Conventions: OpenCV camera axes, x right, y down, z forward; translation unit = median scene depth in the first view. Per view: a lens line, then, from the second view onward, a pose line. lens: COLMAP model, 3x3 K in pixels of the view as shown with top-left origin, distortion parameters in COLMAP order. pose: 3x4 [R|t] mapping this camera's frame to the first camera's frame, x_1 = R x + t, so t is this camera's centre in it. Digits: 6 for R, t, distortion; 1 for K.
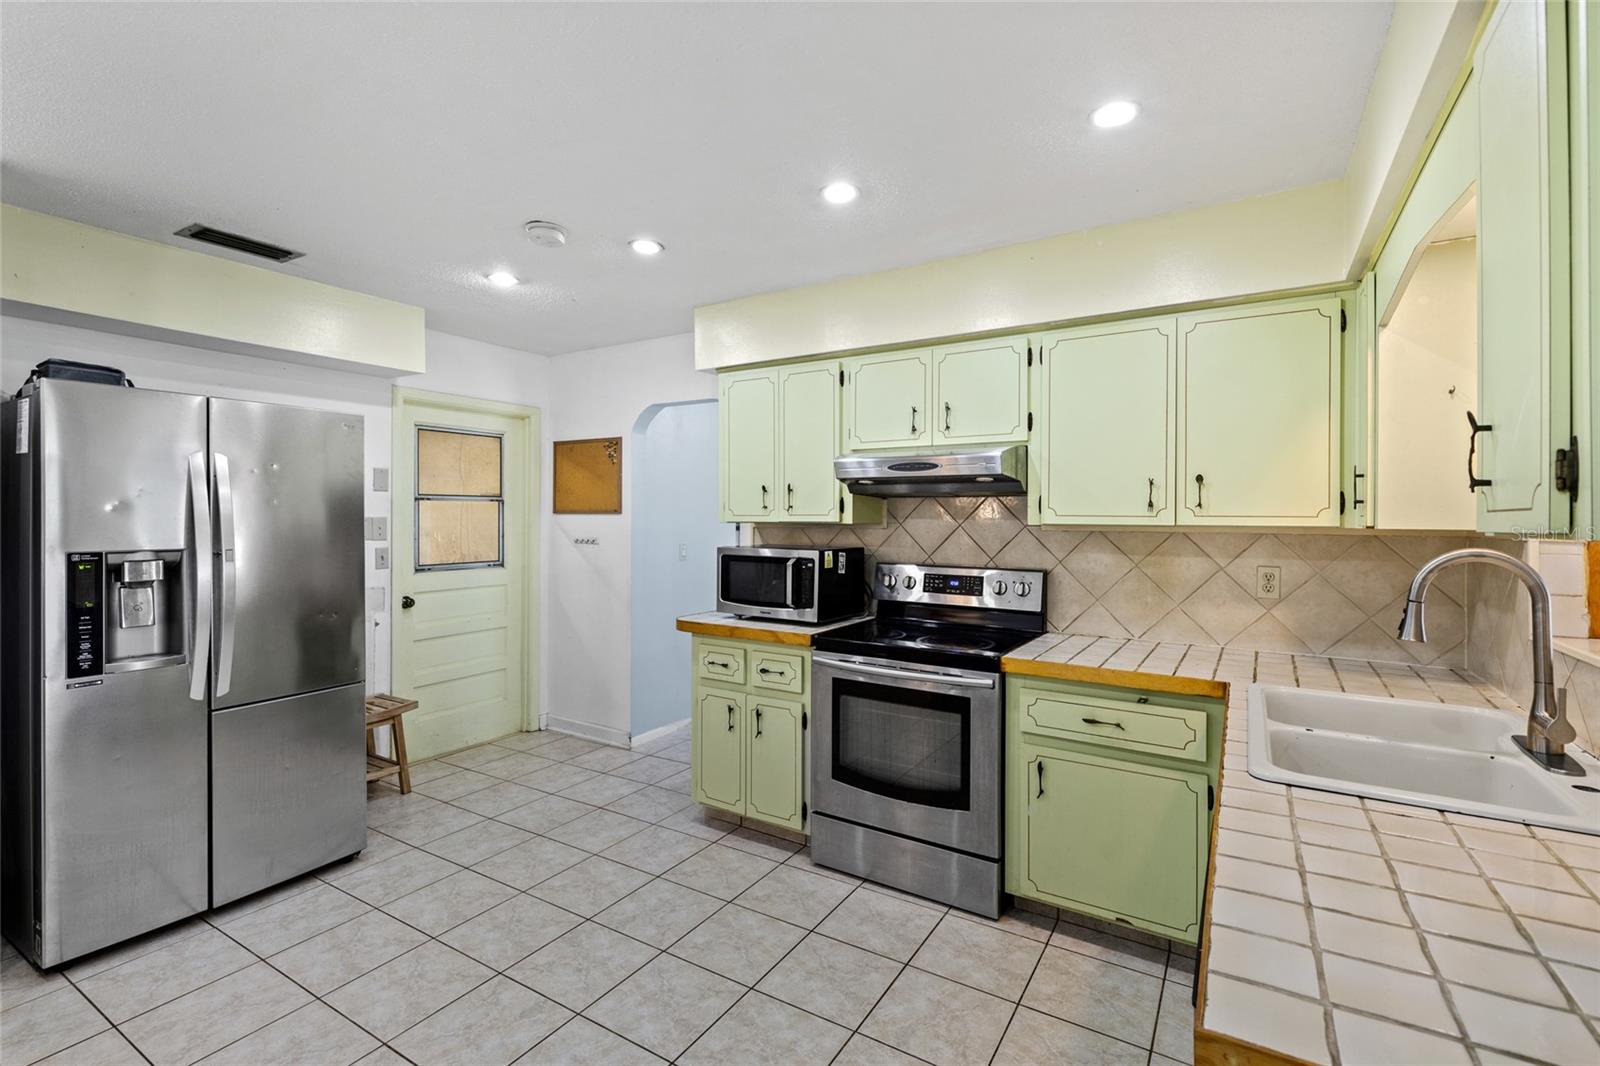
lens RADIAL K [[715.4, 0, 804.5], [0, 715.4, 514.9], [0, 0, 1]] dist [0.005868, 0.000989]
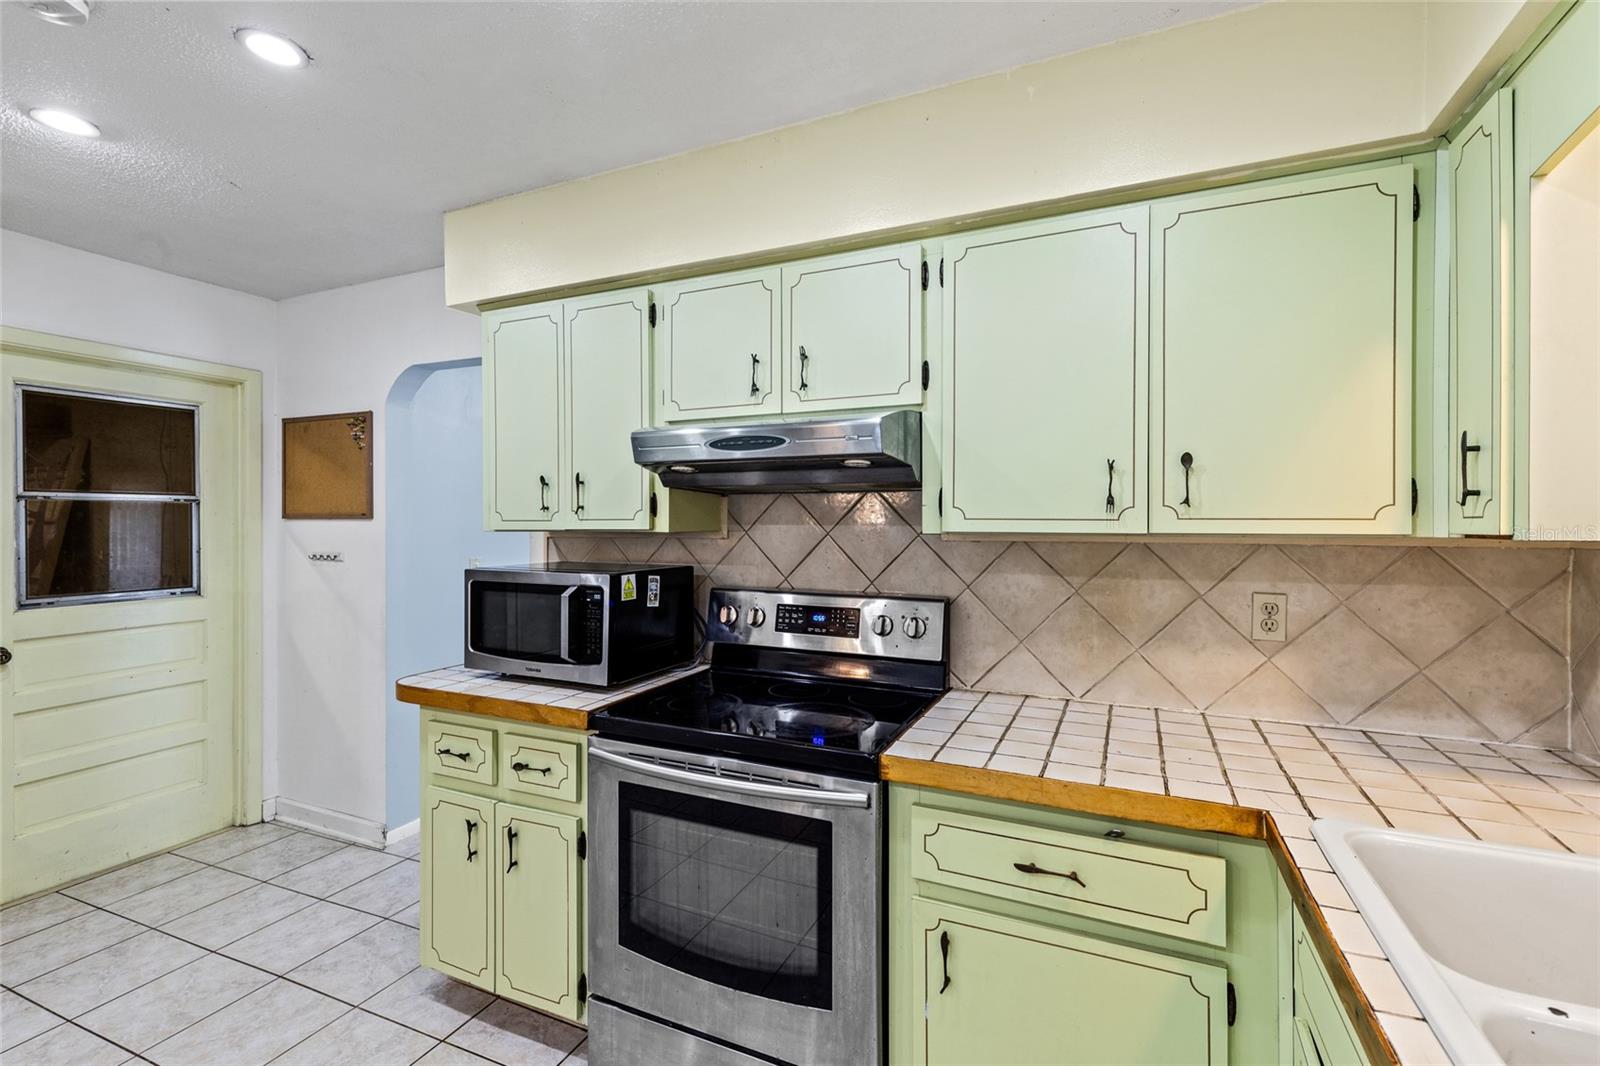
lens RADIAL K [[715.4, 0, 800.7], [0, 715.4, 520.1], [0, 0, 1]] dist [0.005868, 0.000989]
pose [[0.990757, -0.004115, 0.135589, 0.107195], [0.004010, 0.999991, 0.001048, 0.000672], [-0.135592, -0.000495, 0.990765, 0.349101]]
